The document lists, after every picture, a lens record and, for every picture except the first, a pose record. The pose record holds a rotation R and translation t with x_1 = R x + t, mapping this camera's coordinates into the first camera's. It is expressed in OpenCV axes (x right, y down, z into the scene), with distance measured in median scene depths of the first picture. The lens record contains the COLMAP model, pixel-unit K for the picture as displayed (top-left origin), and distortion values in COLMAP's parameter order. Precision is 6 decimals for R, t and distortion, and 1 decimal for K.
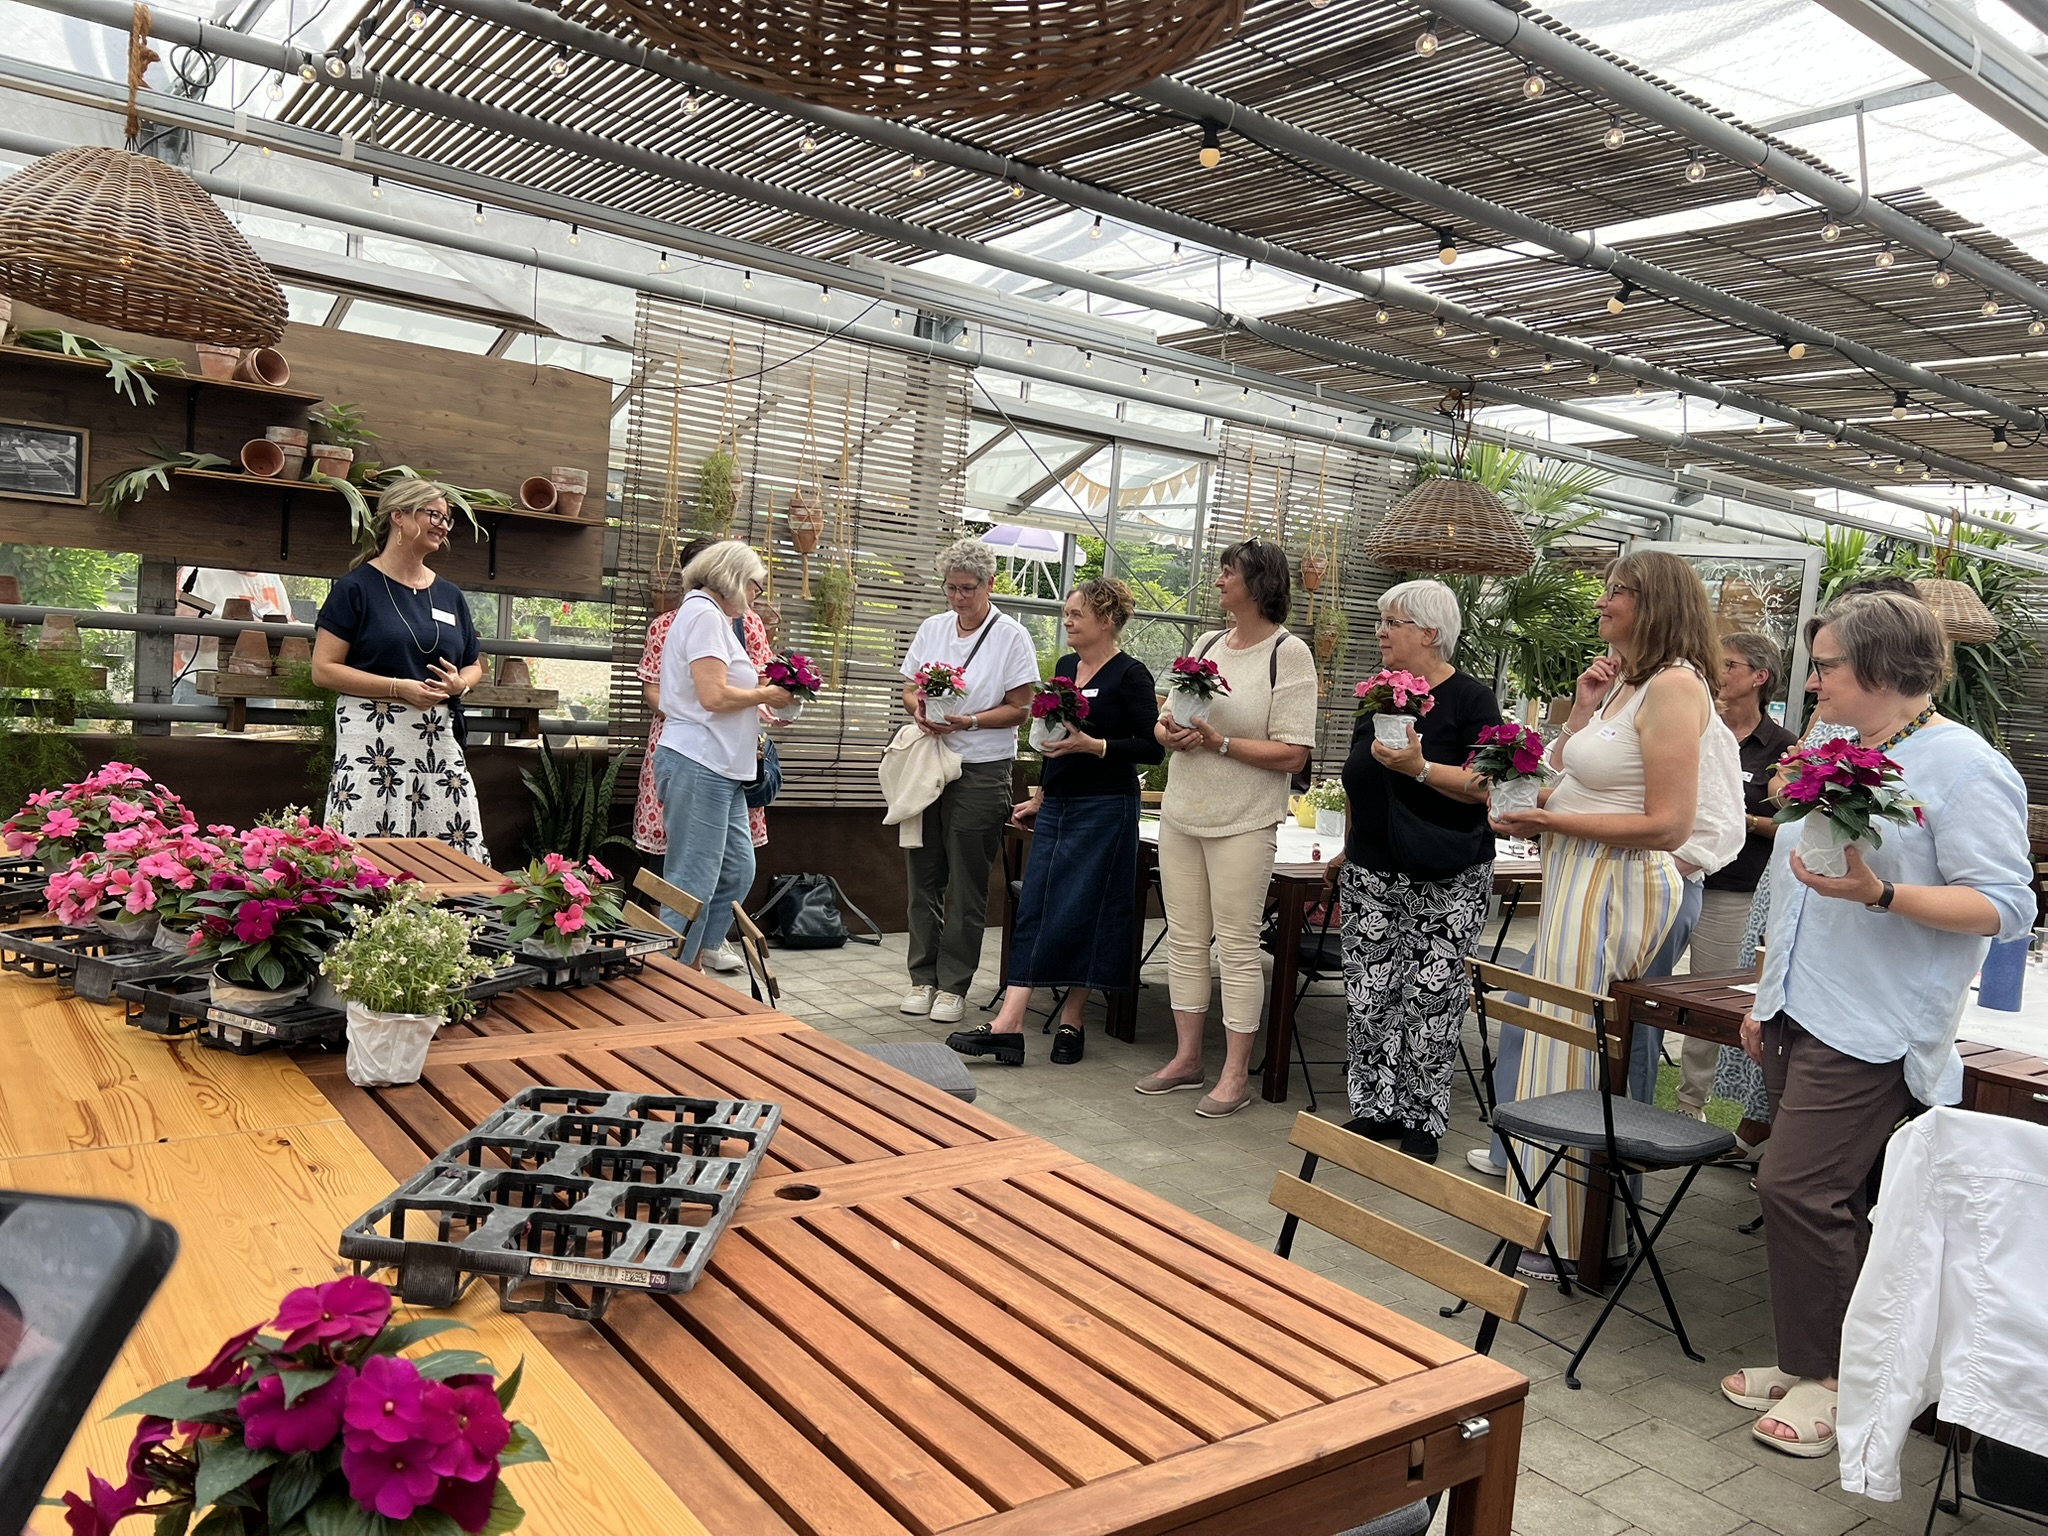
lens RADIAL K [[1541.2, 0, 1018.4], [0, 1541.2, 784.9], [0, 0, 1]] dist [0.045036, -0.054170]
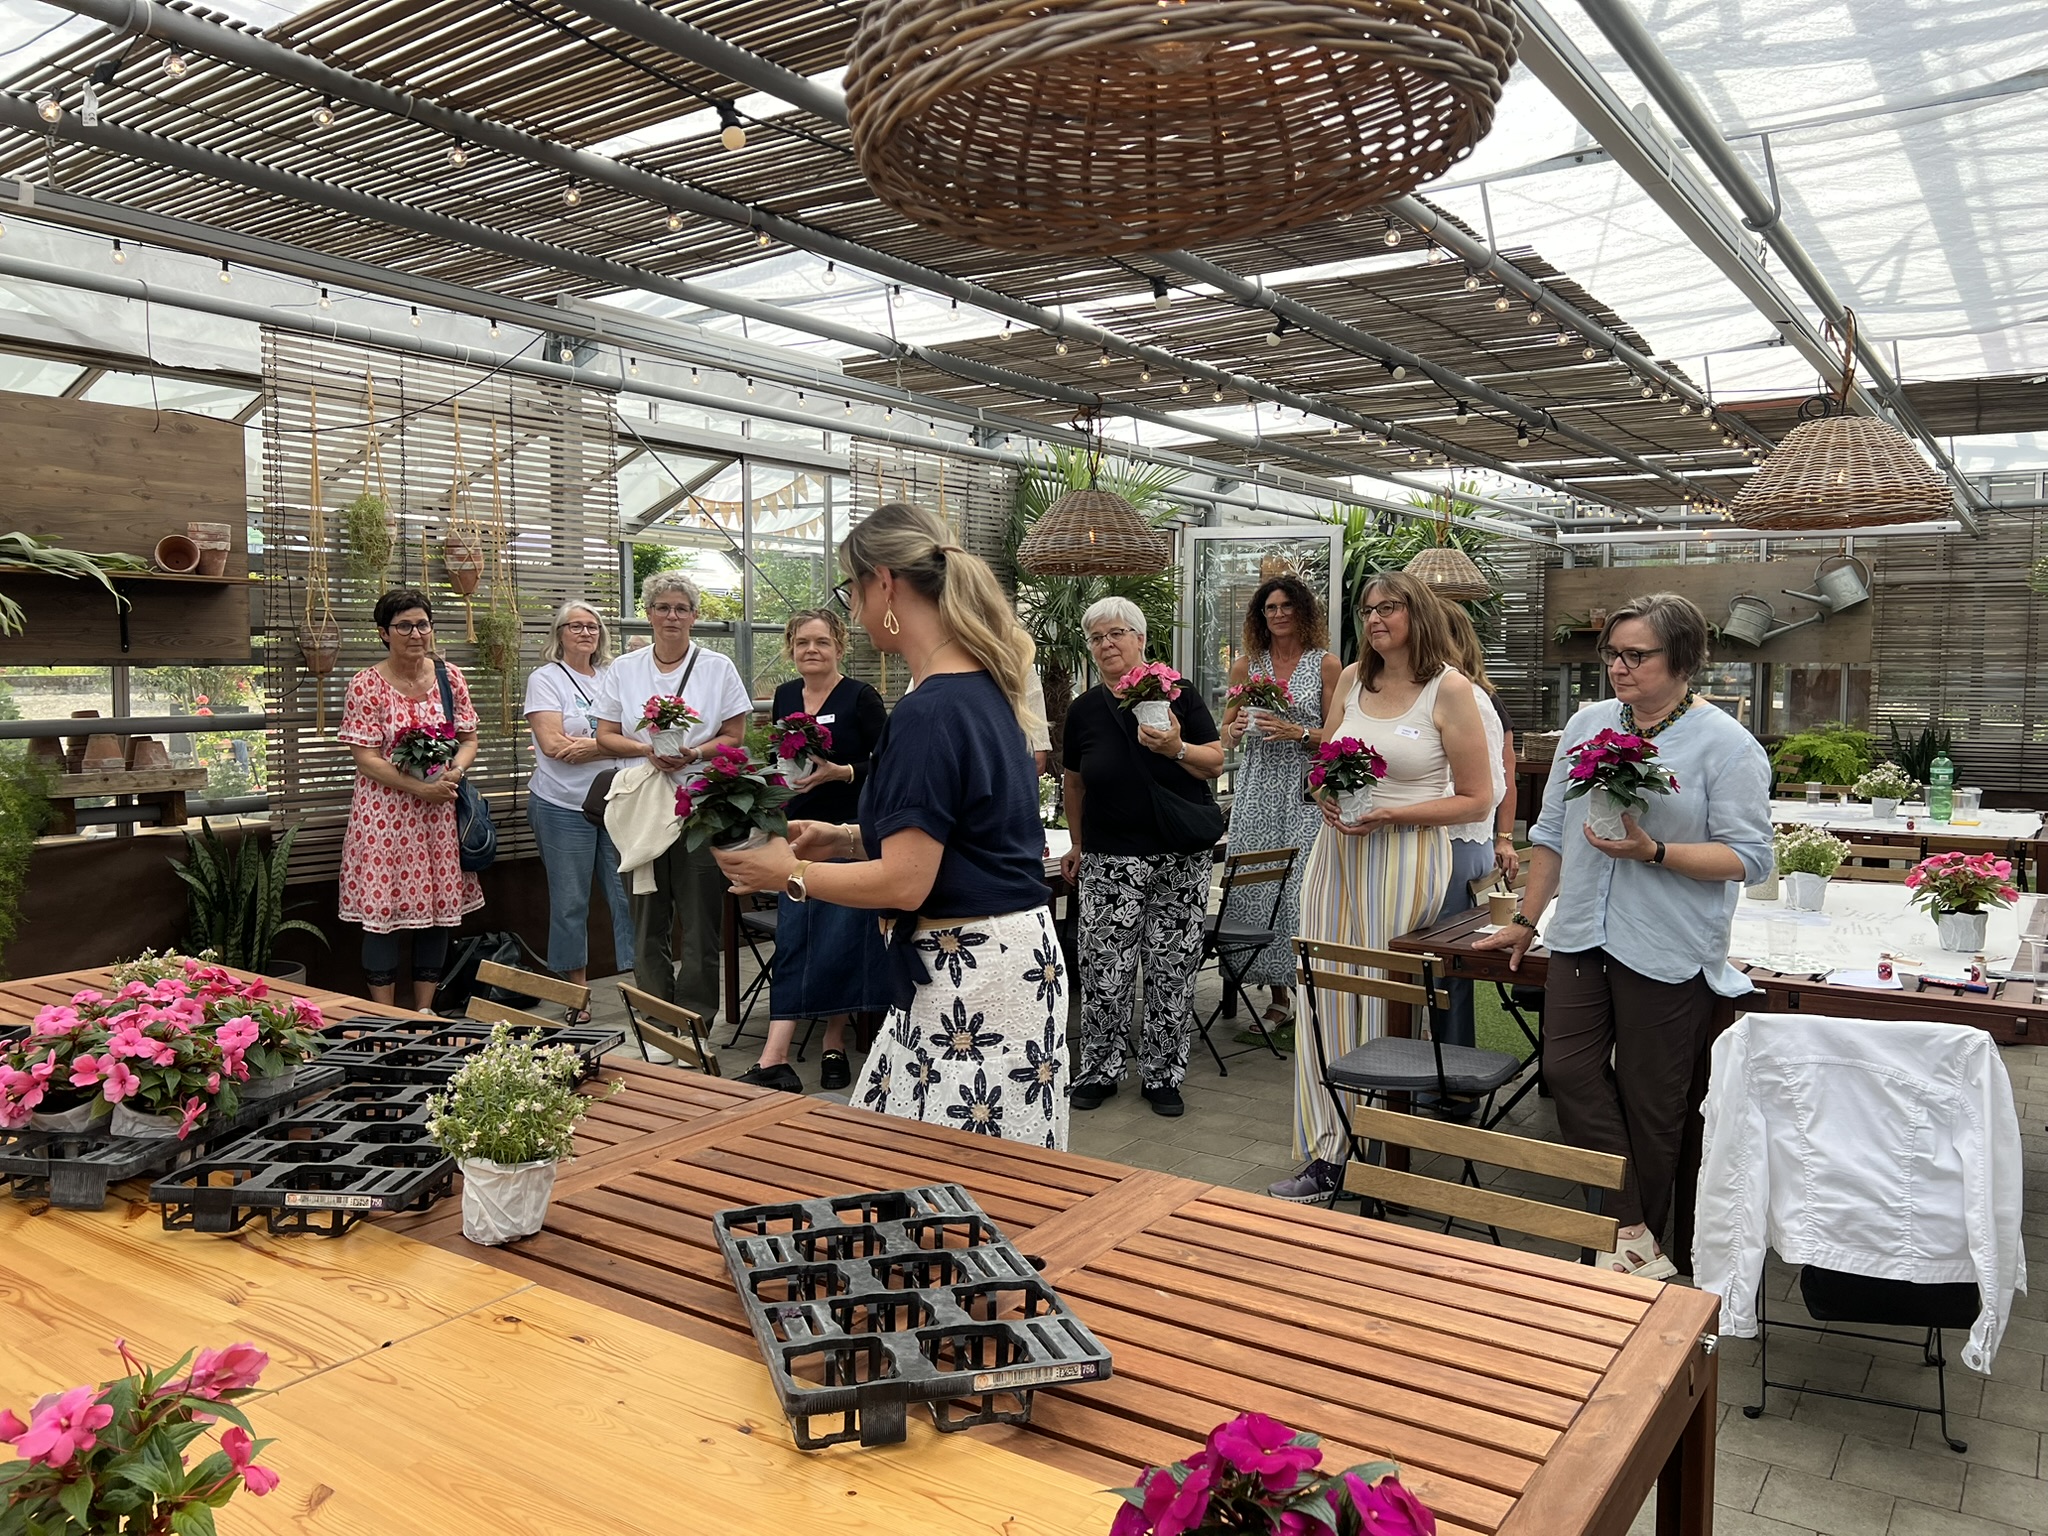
lens RADIAL K [[1549.6, 0, 1013.2], [0, 1549.6, 755.0], [0, 0, 1]] dist [0.036312, -0.037020]
pose [[0.944839, -0.097707, 0.312621, -0.159878], [0.100807, 0.994886, 0.006272, -0.031659], [-0.311635, 0.025589, 0.949857, -0.004222]]
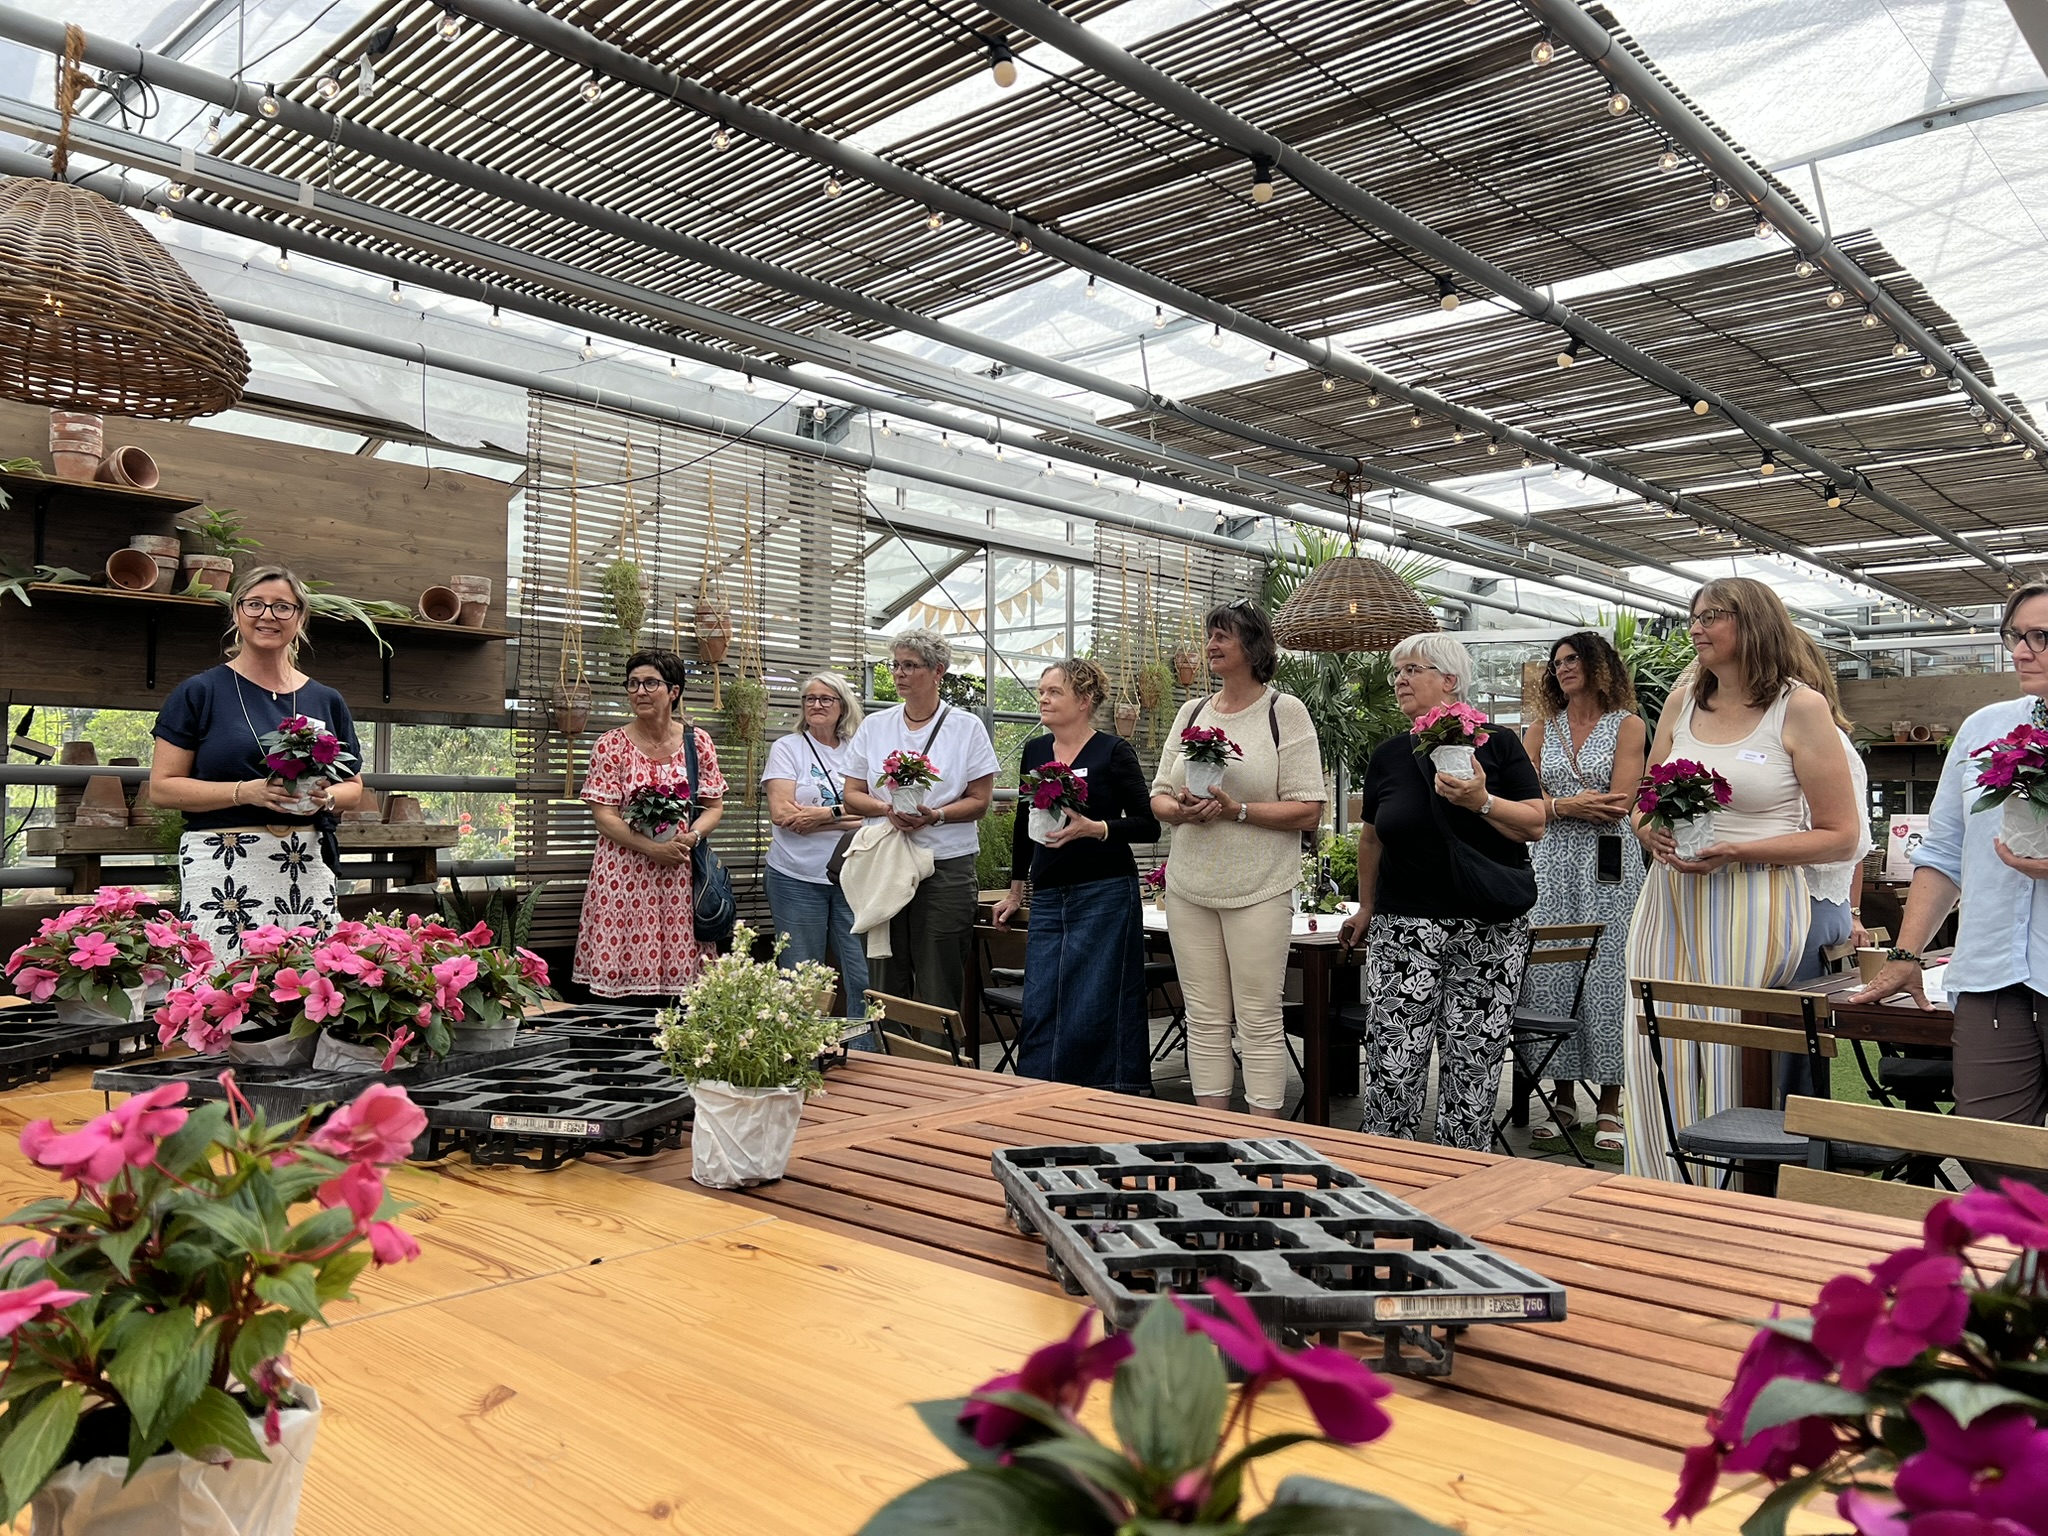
lens RADIAL K [[1543.0, 0, 1024.0], [0, 1543.0, 768.0], [0, 0, 1]] dist [0.049204, -0.061178]
pose [[0.979720, -0.069429, 0.187957, -0.166828], [0.089958, 0.990607, -0.102981, 0.031986], [-0.179042, 0.117801, 0.976764, 0.075604]]
